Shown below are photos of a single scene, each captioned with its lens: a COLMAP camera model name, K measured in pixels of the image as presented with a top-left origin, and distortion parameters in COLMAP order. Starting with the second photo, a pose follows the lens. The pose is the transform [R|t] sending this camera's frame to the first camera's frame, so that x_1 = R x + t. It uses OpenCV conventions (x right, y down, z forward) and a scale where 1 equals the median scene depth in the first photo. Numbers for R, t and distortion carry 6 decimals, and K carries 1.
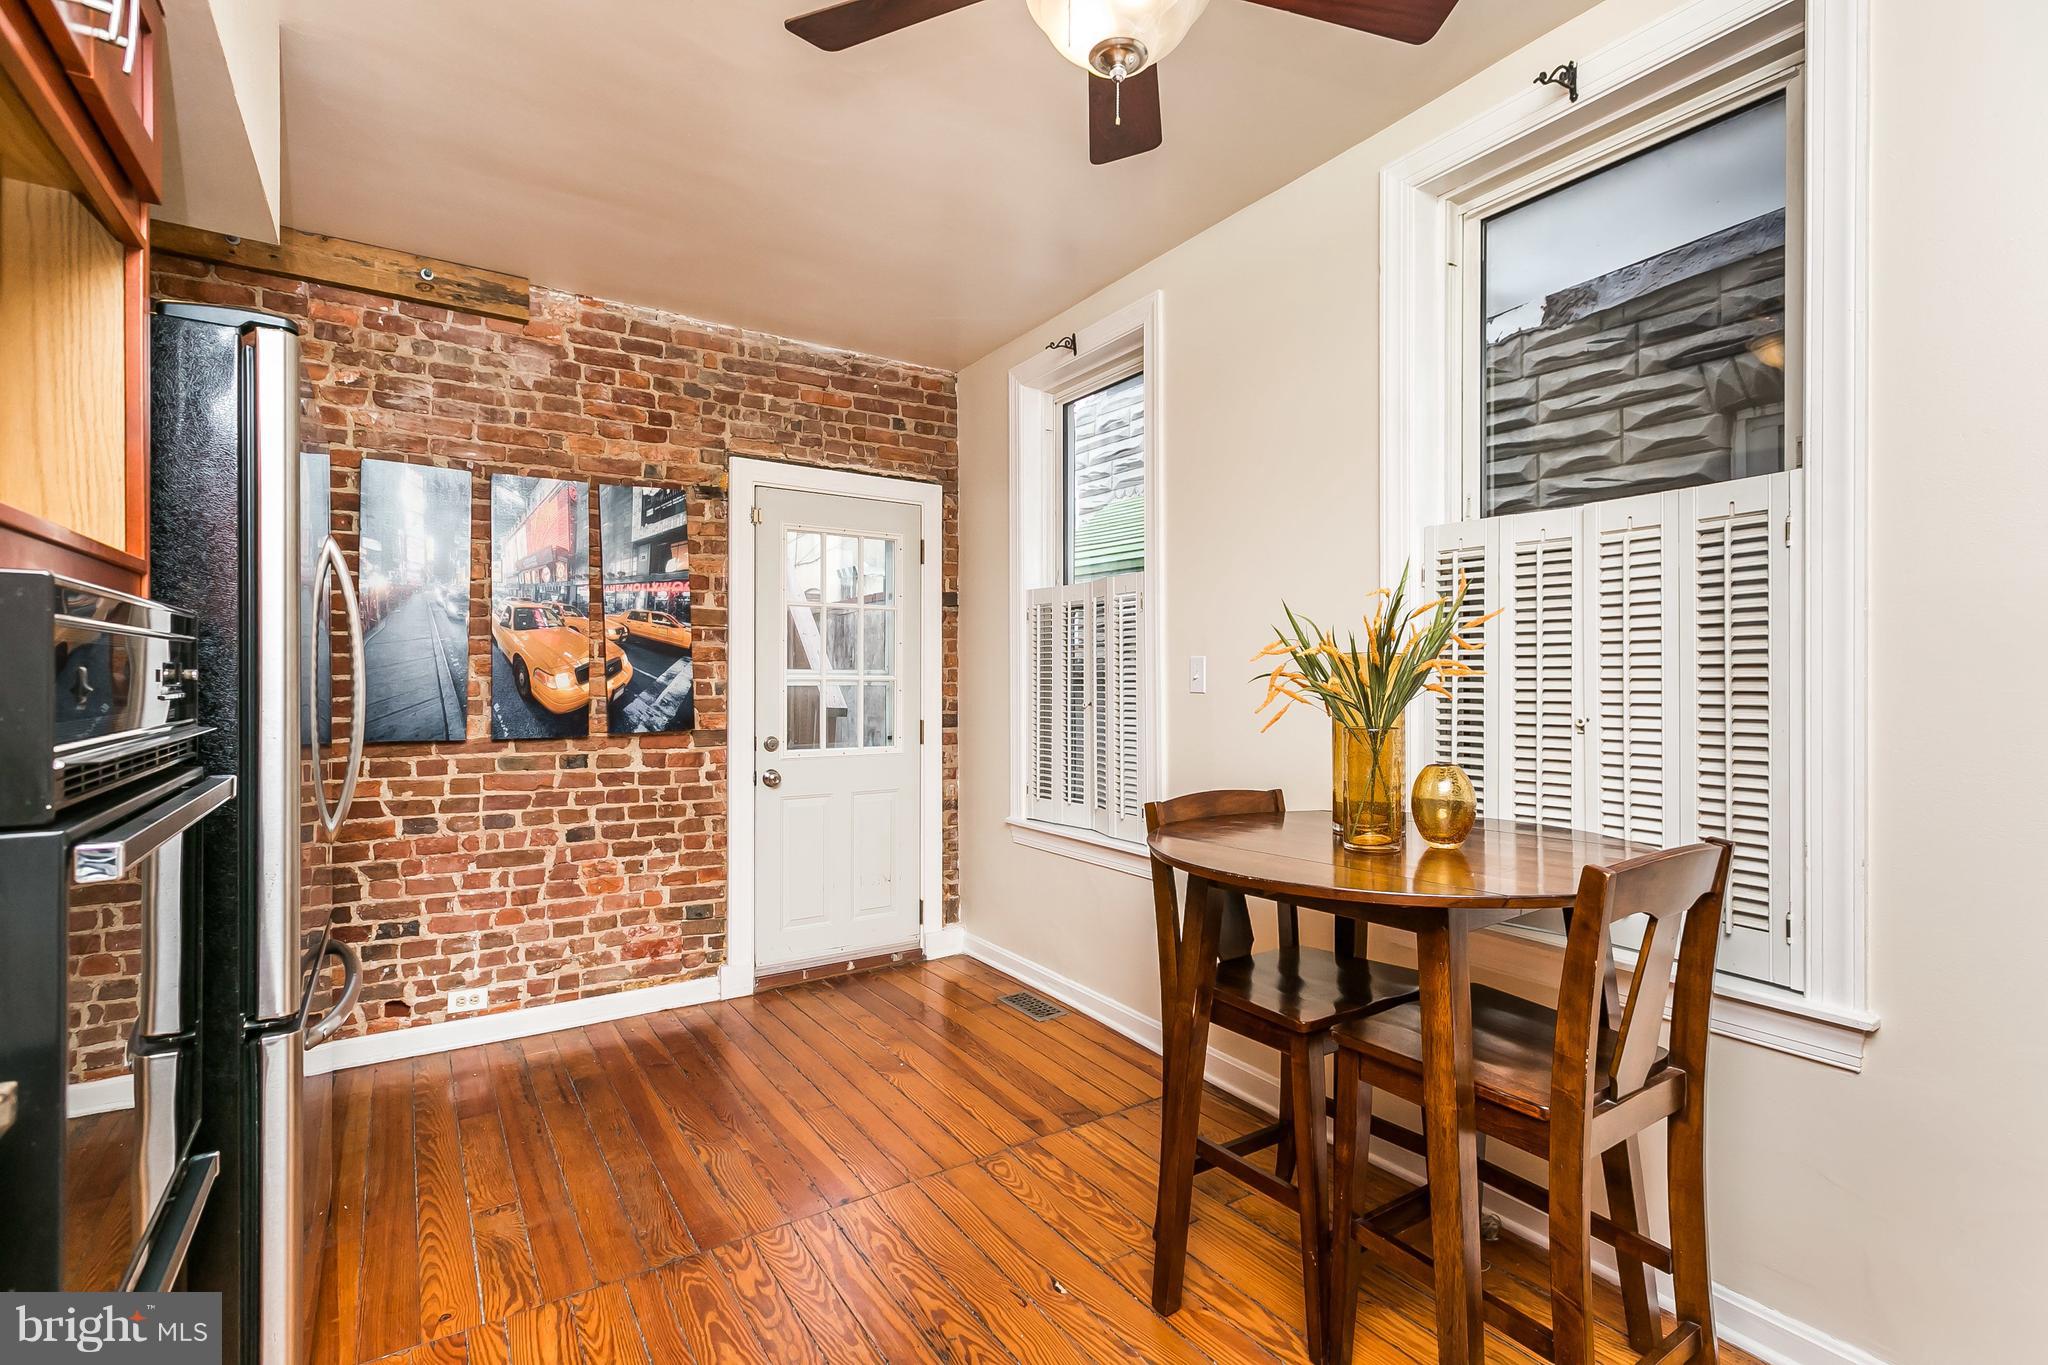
lens RADIAL K [[929.8, 0, 1019.9], [0, 929.8, 695.7], [0, 0, 1]] dist [0.003864, 0.000196]
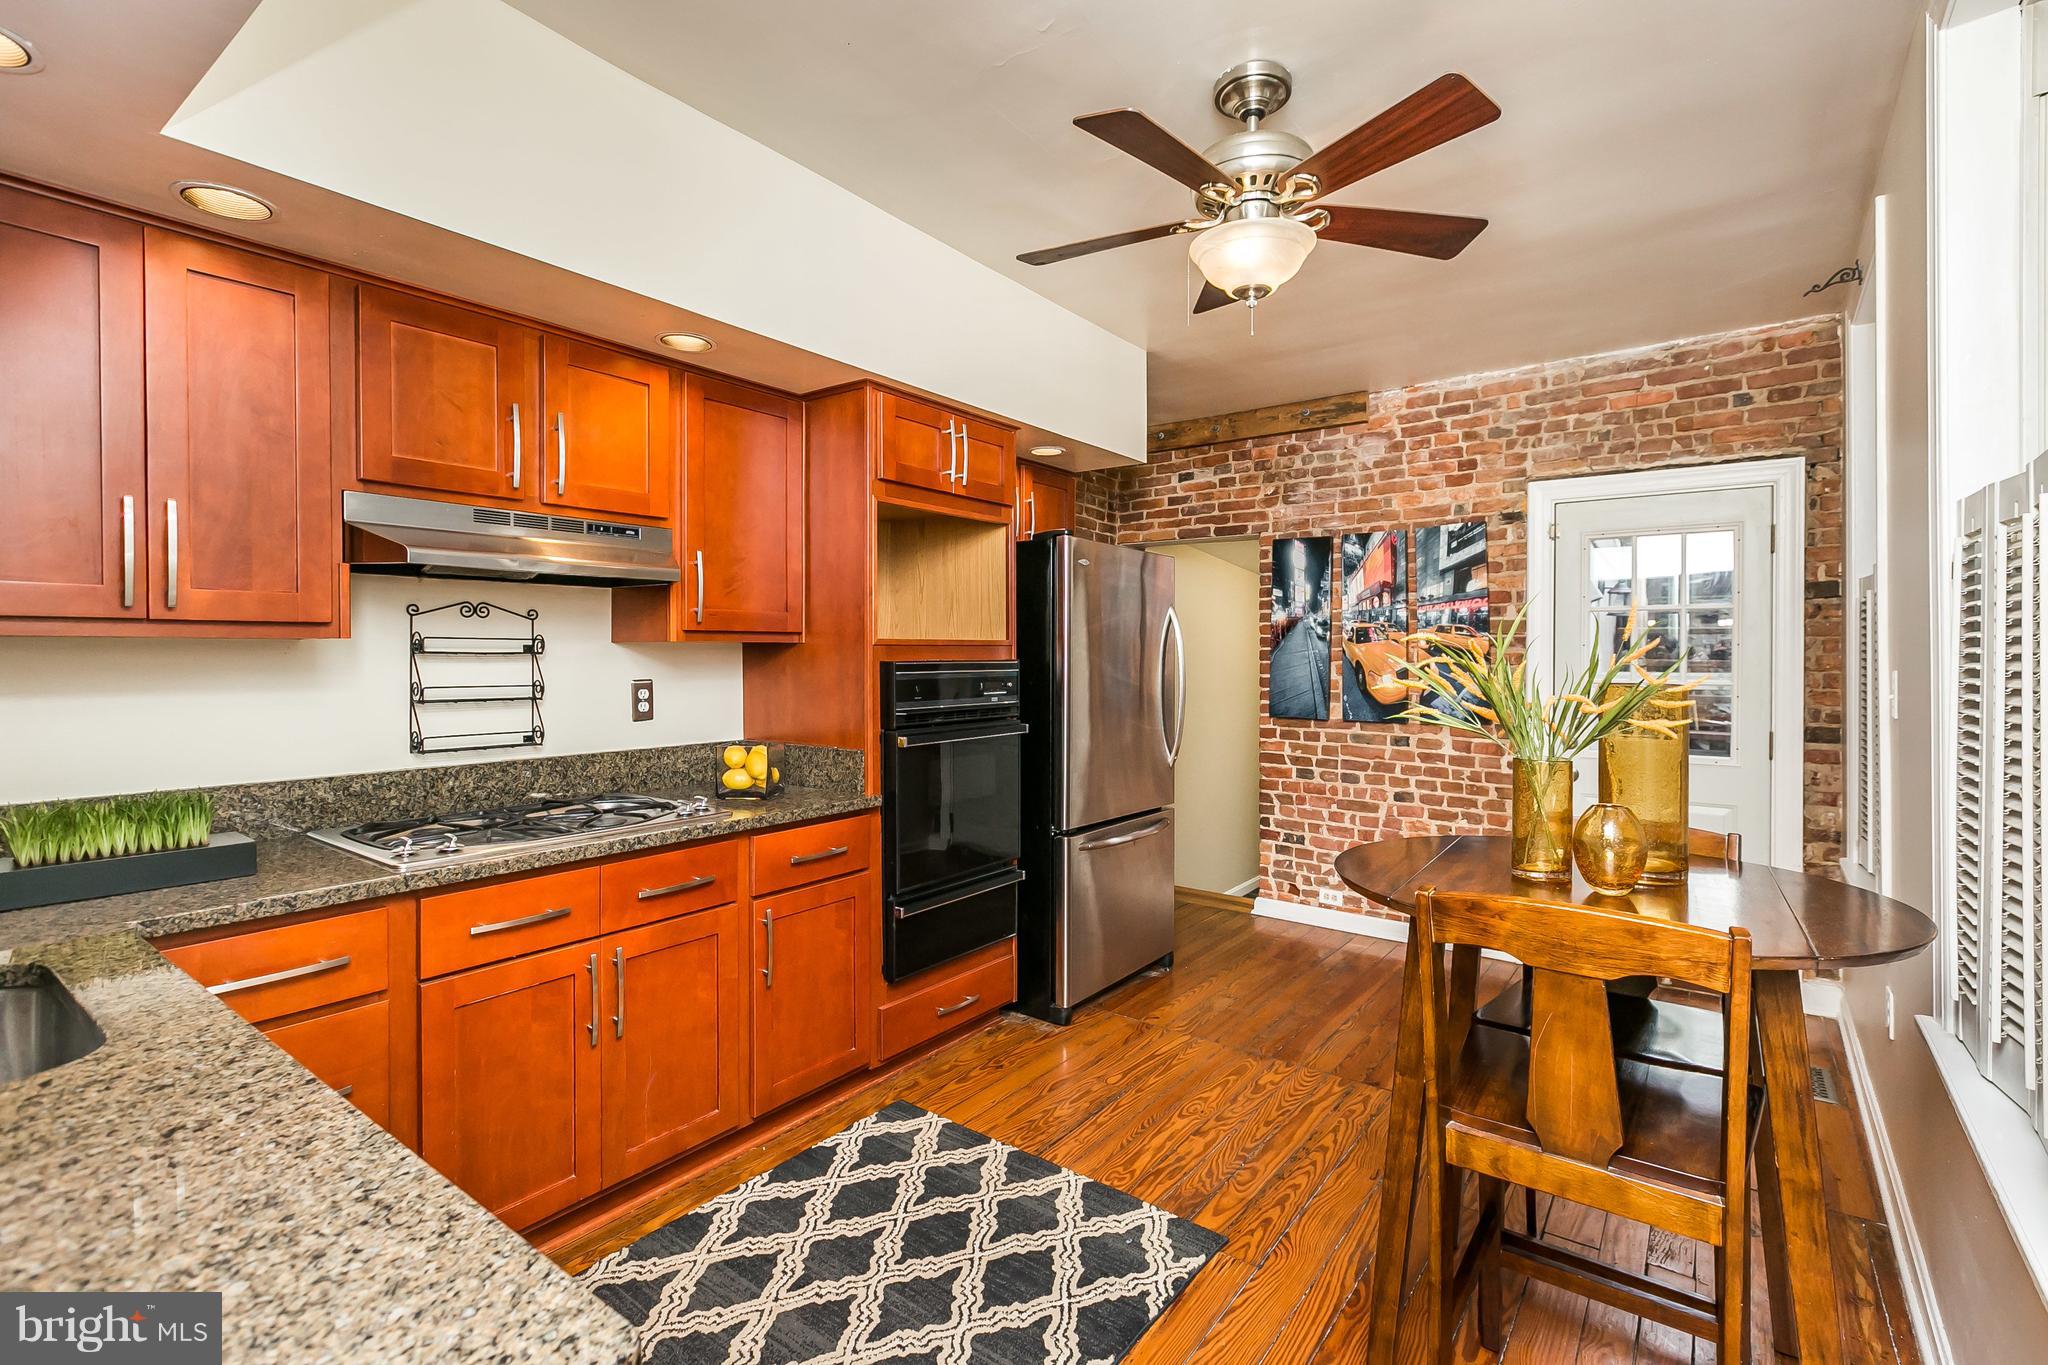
lens RADIAL K [[929.8, 0, 1019.9], [0, 929.8, 695.7], [0, 0, 1]] dist [0.003864, 0.000196]
pose [[0.321233, 0.040092, -0.946151, 0.598751], [-0.018008, 0.999181, 0.036225, -0.032120], [0.946829, 0.005402, 0.321692, 0.064208]]
